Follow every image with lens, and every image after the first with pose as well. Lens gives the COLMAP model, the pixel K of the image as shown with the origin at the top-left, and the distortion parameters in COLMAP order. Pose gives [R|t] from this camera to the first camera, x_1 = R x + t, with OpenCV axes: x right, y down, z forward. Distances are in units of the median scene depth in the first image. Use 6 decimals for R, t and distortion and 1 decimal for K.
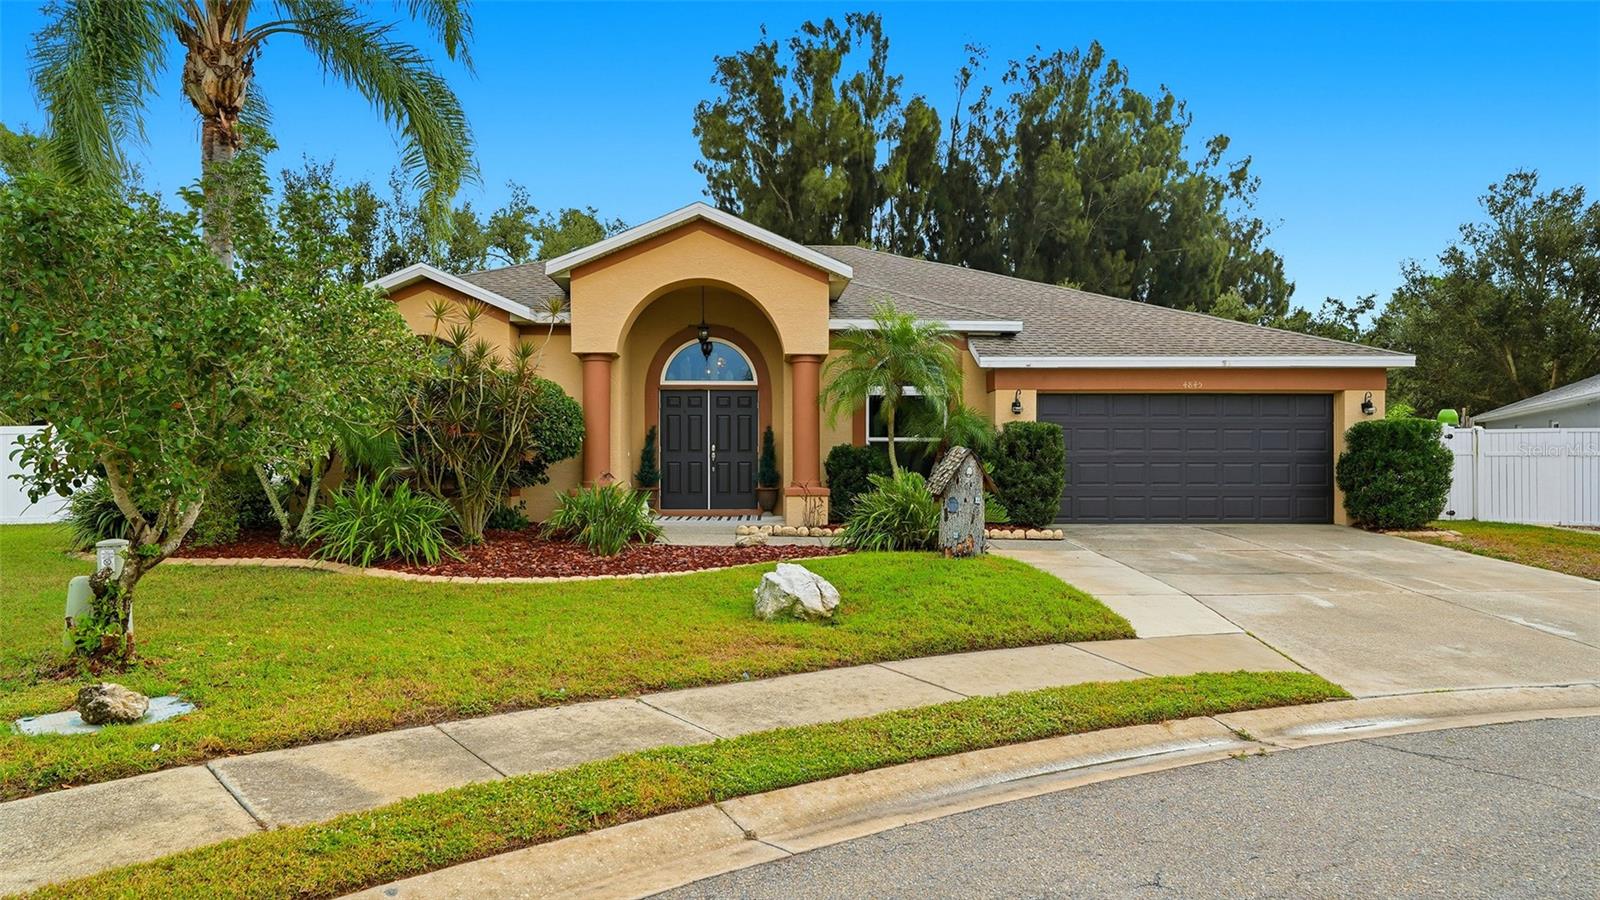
lens RADIAL K [[1090.9, 0, 807.5], [0, 1090.9, 447.6], [0, 0, 1]] dist [0.003355, 0.000028]
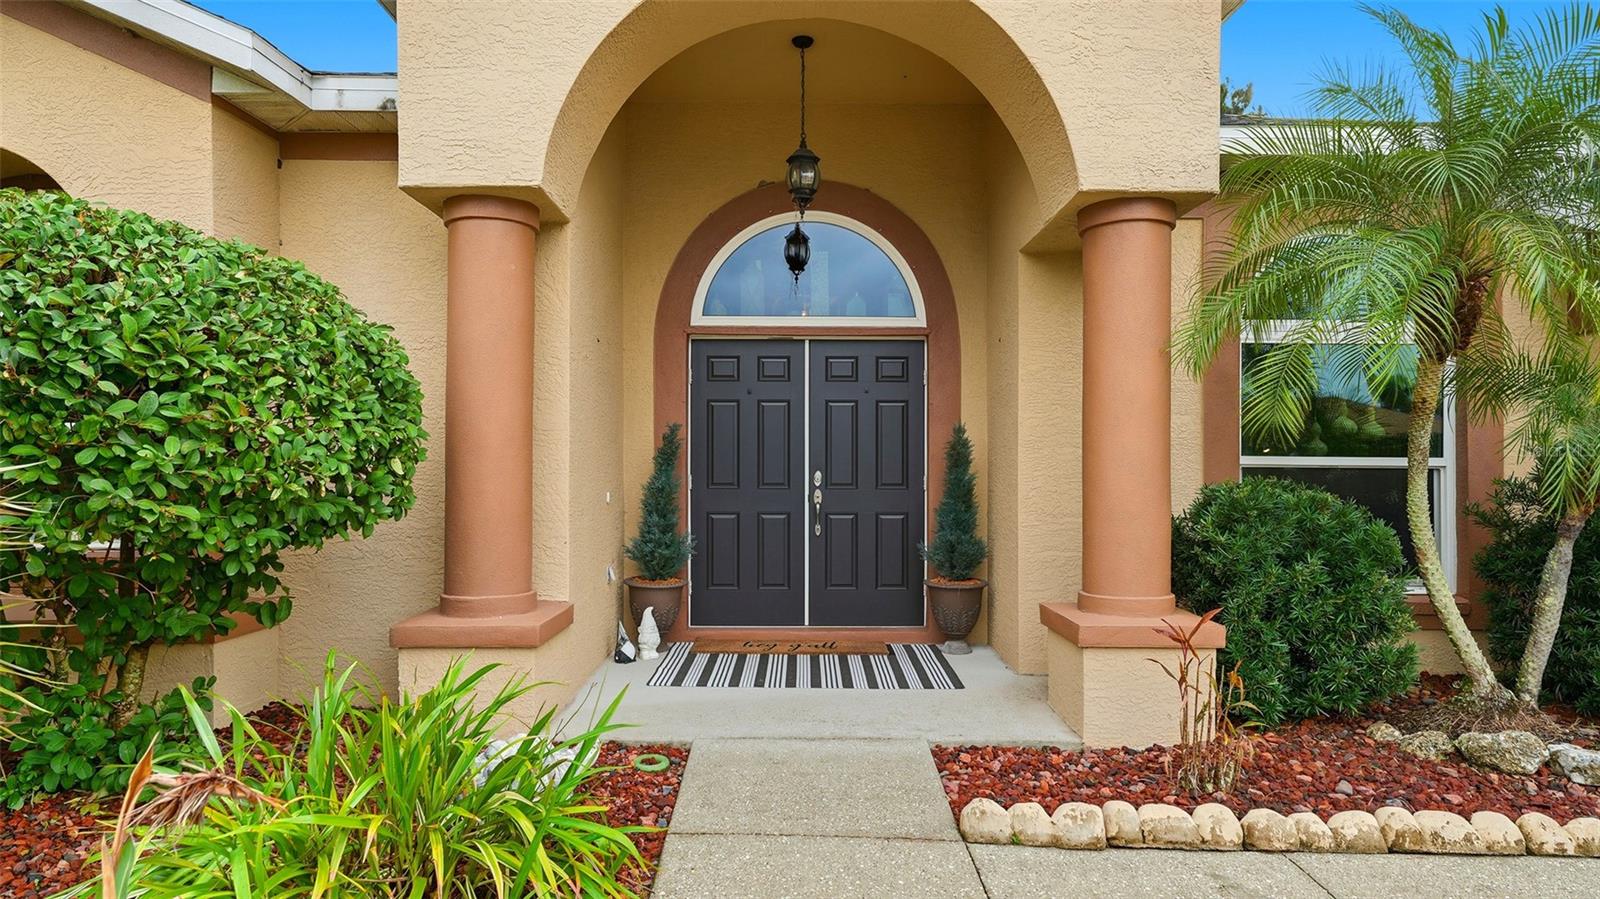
lens RADIAL K [[951.7, 0, 795.8], [0, 951.7, 448.9], [0, 0, 1]] dist [-0.000047, -0.000002]
pose [[0.998978, 0.002420, -0.045130, -0.079018], [-0.002601, 0.999989, -0.003940, -0.009916], [0.045120, 0.004053, 0.998973, 0.641959]]
